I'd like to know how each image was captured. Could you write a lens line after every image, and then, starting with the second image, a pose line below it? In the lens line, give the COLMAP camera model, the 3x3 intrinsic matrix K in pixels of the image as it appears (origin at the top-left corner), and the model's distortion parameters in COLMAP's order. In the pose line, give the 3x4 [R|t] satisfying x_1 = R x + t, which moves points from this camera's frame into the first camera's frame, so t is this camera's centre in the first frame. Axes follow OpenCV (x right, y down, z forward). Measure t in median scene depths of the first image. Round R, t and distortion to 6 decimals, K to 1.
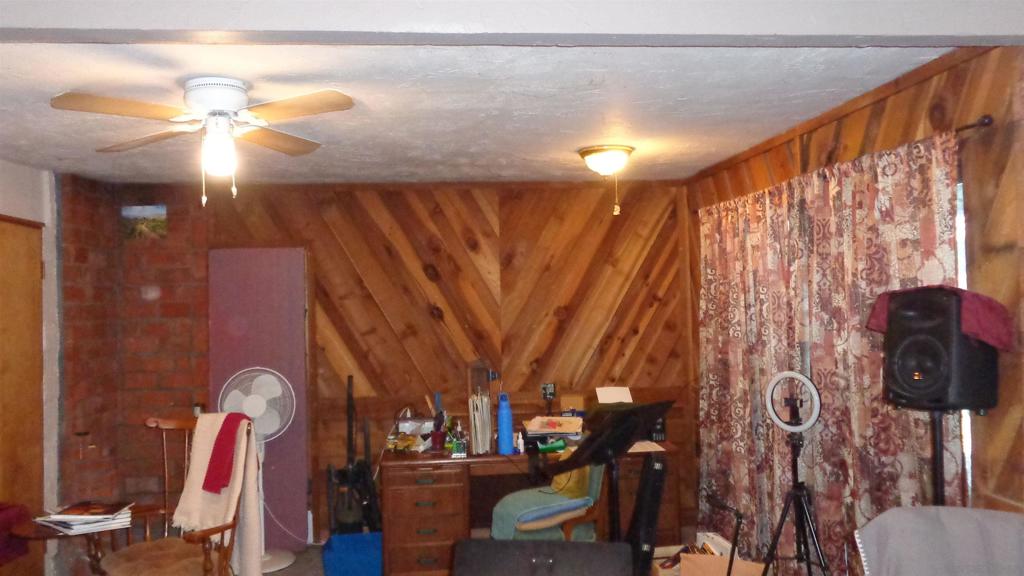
lens RADIAL K [[764.4, 0, 514.7], [0, 764.4, 285.7], [0, 0, 1]] dist [0.000350, -0.010314]
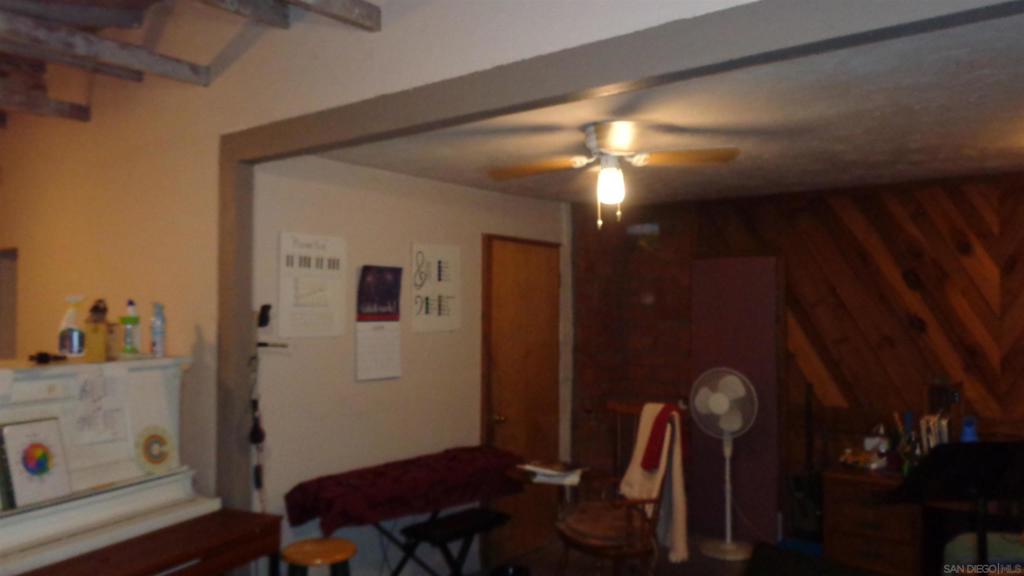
lens RADIAL K [[764.4, 0, 514.7], [0, 764.4, 285.7], [0, 0, 1]] dist [0.000350, -0.010314]
pose [[0.731677, -0.001325, -0.681650, 0.204112], [-0.003532, 0.999977, -0.005736, -0.003235], [0.681642, 0.006604, 0.731656, 0.005864]]
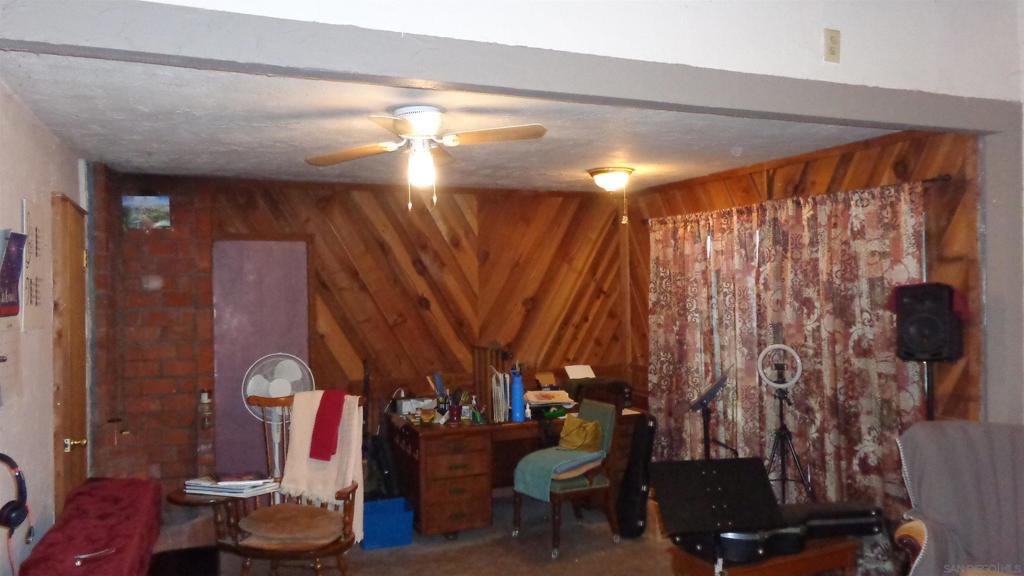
lens RADIAL K [[764.4, 0, 514.7], [0, 764.4, 285.7], [0, 0, 1]] dist [0.000350, -0.010314]
pose [[0.955975, 0.008931, 0.293313, -0.370777], [-0.010797, 0.999930, 0.004745, 0.004209], [-0.293250, -0.007703, 0.956005, -0.129070]]
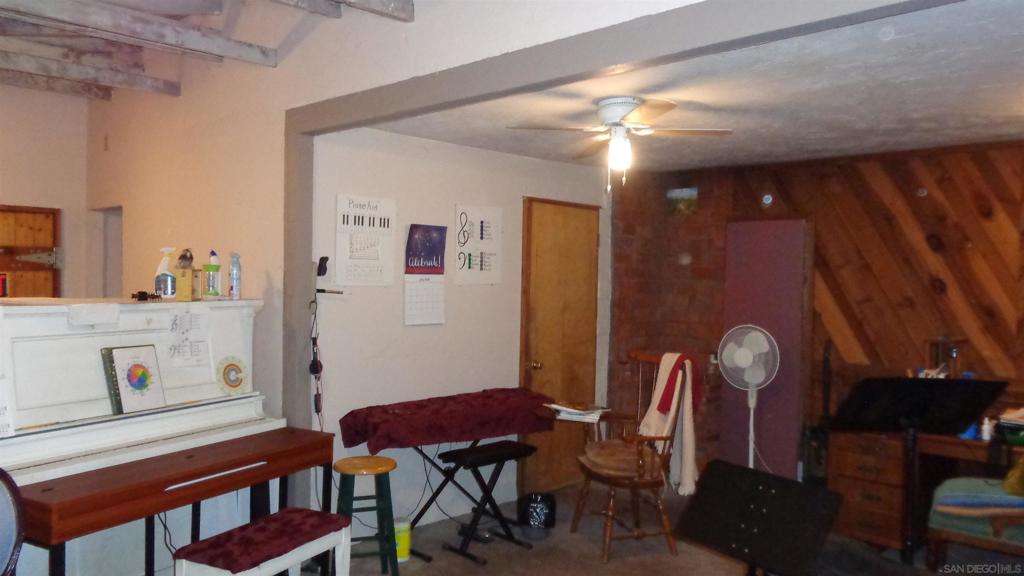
lens RADIAL K [[764.4, 0, 514.7], [0, 764.4, 285.7], [0, 0, 1]] dist [0.000350, -0.010314]
pose [[0.656882, 0.043244, -0.752752, 0.324935], [-0.016298, 0.998935, 0.043164, 0.004283], [0.753817, -0.016085, 0.656888, -0.023685]]
